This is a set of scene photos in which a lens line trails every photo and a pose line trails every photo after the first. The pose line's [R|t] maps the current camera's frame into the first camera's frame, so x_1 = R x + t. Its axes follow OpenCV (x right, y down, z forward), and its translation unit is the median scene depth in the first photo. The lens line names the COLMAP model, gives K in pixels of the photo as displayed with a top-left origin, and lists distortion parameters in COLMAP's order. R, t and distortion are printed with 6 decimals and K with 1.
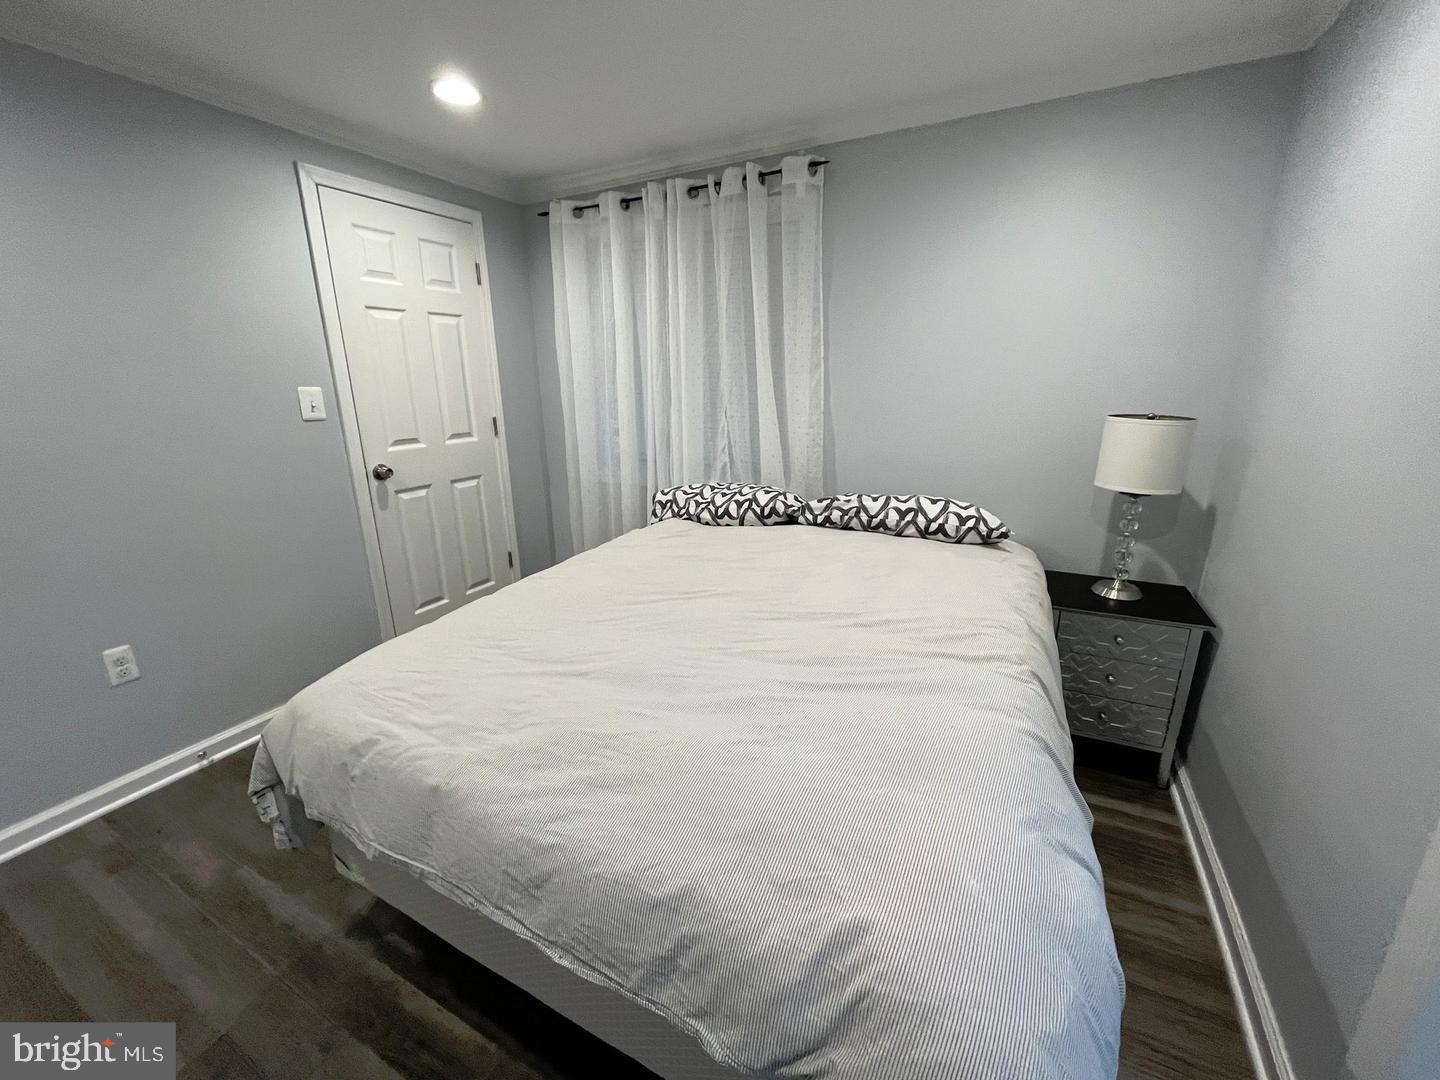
lens RADIAL K [[577.4, 0, 722.1], [0, 577.4, 540.5], [0, 0, 1]] dist [-0.002282, 0.000555]
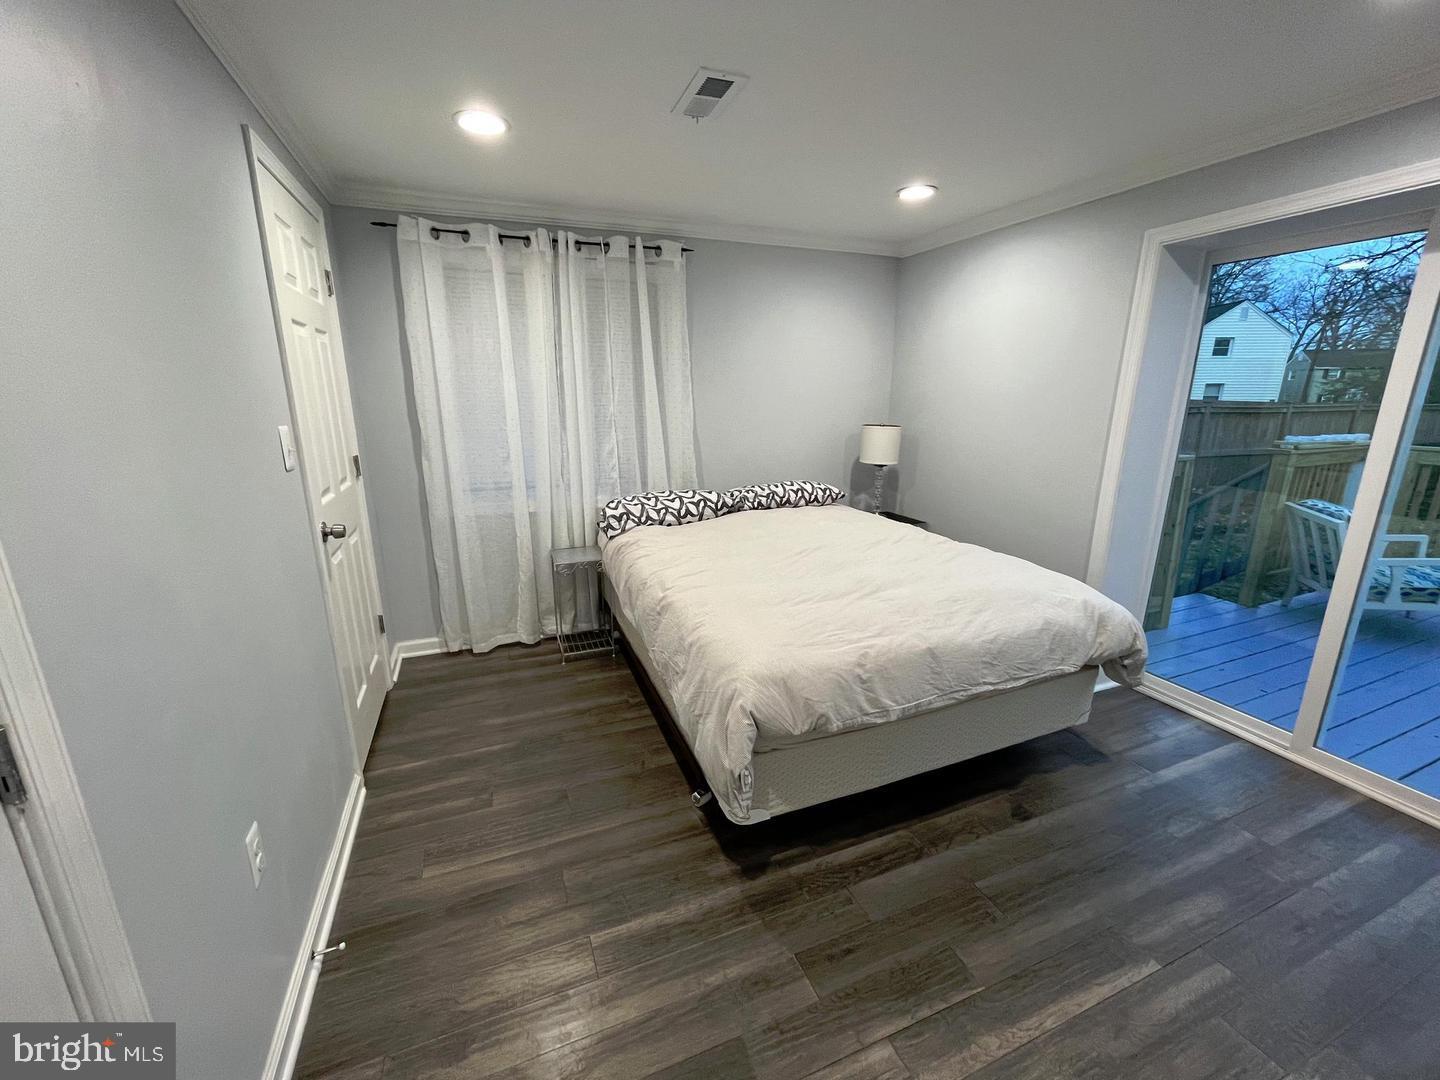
lens RADIAL K [[577.4, 0, 713.1], [0, 577.4, 540.3], [0, 0, 1]] dist [-0.002282, 0.000555]
pose [[0.653008, -0.180643, 0.735492, -0.906165], [0.203985, 0.977201, 0.058901, -0.052427], [-0.729363, 0.111567, 0.674969, 0.112490]]
